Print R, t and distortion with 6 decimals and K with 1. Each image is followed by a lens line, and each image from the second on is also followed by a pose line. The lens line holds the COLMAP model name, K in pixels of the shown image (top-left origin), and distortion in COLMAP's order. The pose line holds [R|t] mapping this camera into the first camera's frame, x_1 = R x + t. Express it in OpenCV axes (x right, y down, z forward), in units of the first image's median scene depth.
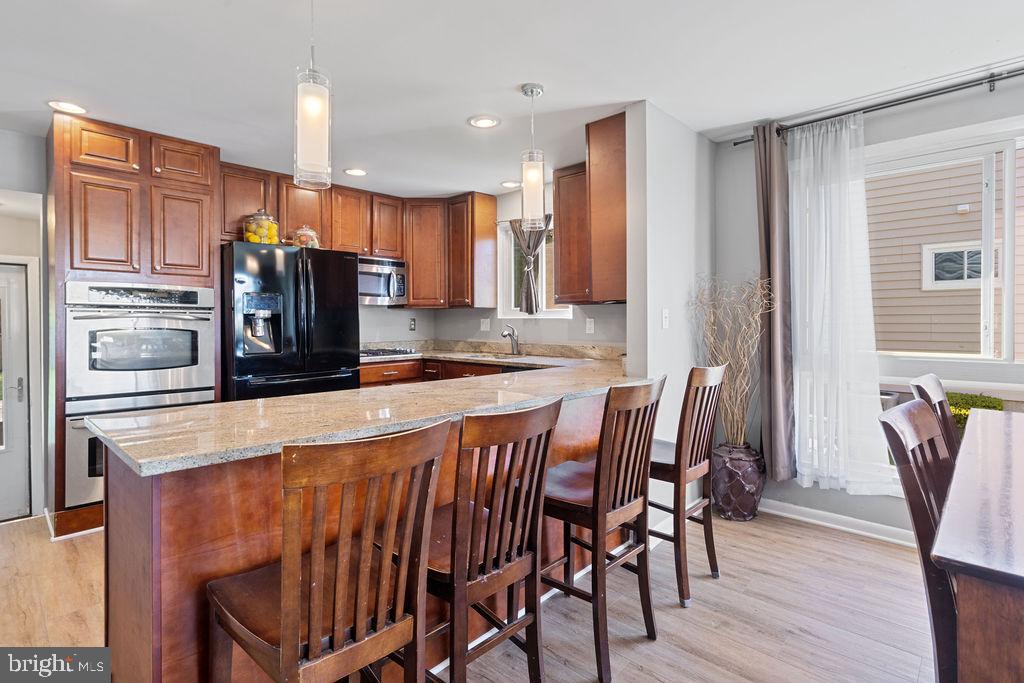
lens RADIAL K [[494.0, 0, 514.9], [0, 494.0, 330.0], [0, 0, 1]] dist [0.001334, 0.000951]
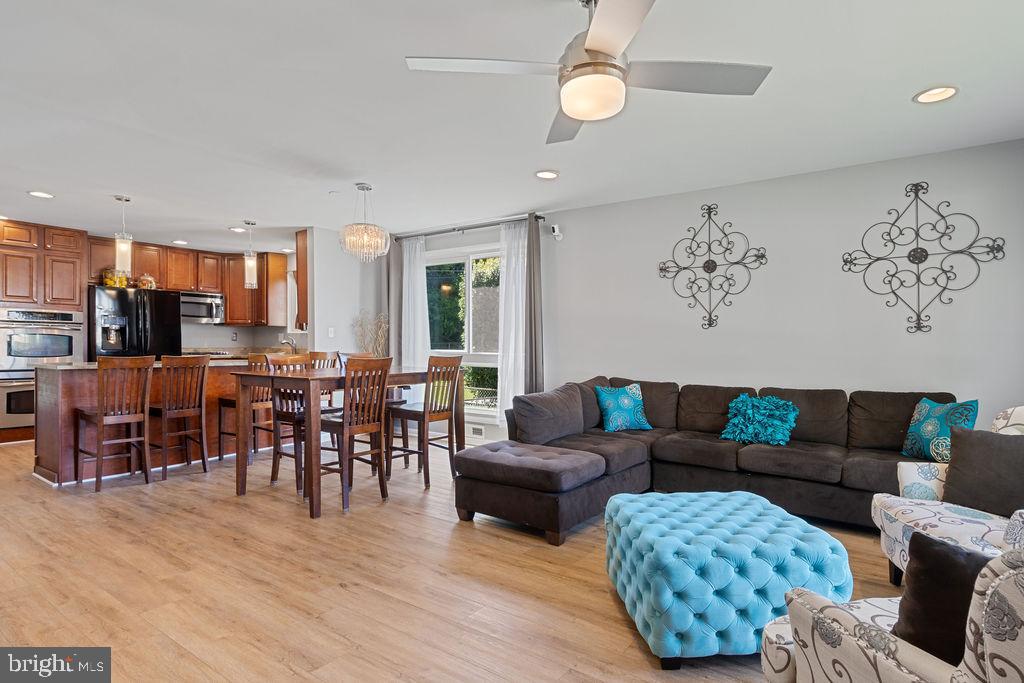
lens RADIAL K [[518.8, 0, 524.9], [0, 518.8, 355.3], [0, 0, 1]] dist [-0.002041, -0.000118]
pose [[0.988780, 0.007824, 0.149176, 0.648422], [-0.008467, 0.999957, 0.003676, 0.047257], [-0.149140, -0.004898, 0.988804, -1.020705]]
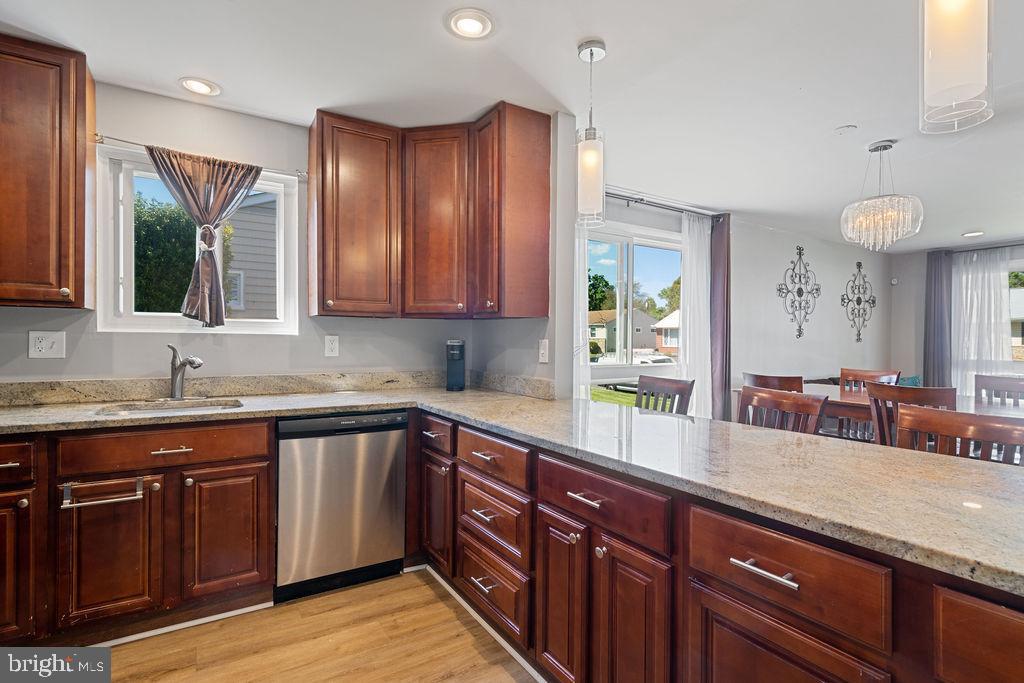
lens RADIAL K [[498.6, 0, 509.3], [0, 498.6, 345.4], [0, 0, 1]] dist [-0.003590, -0.000396]
pose [[0.258874, -0.009667, 0.965863, -0.574515], [0.009697, 0.999926, 0.007409, -0.013746], [-0.965862, 0.007448, 0.258949, 0.670907]]
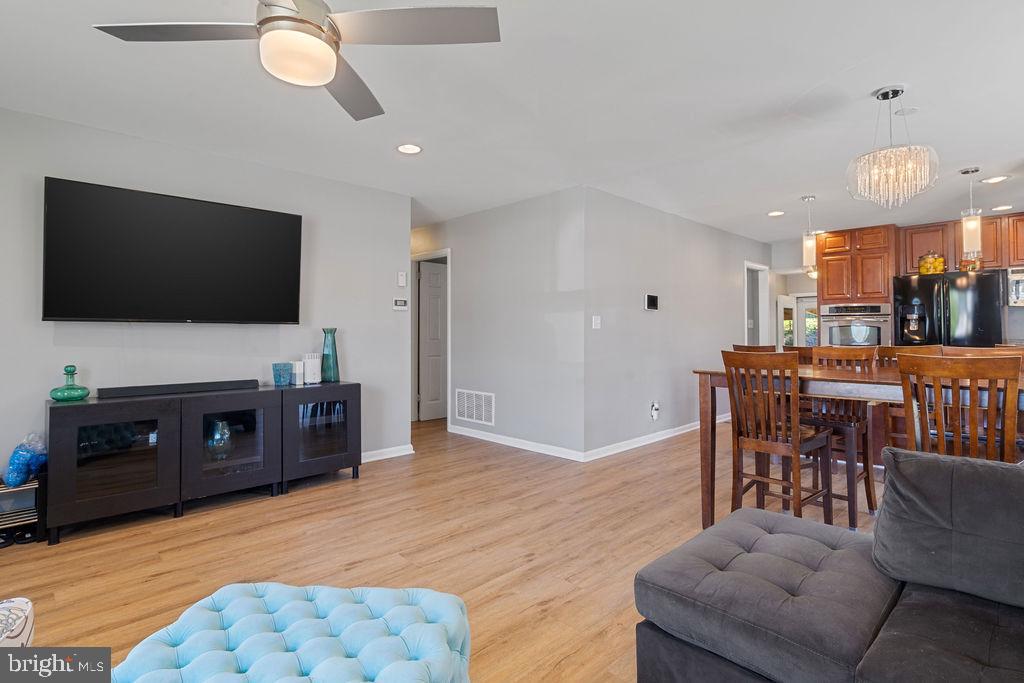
lens RADIAL K [[485.5, 0, 516.1], [0, 485.5, 357.4], [0, 0, 1]] dist [-0.002444, -0.000006]
pose [[-0.039159, 0.049062, -0.998028, 1.234496], [0.002782, 0.998795, 0.048991, 0.022674], [0.999229, -0.000858, -0.039248, -0.296450]]
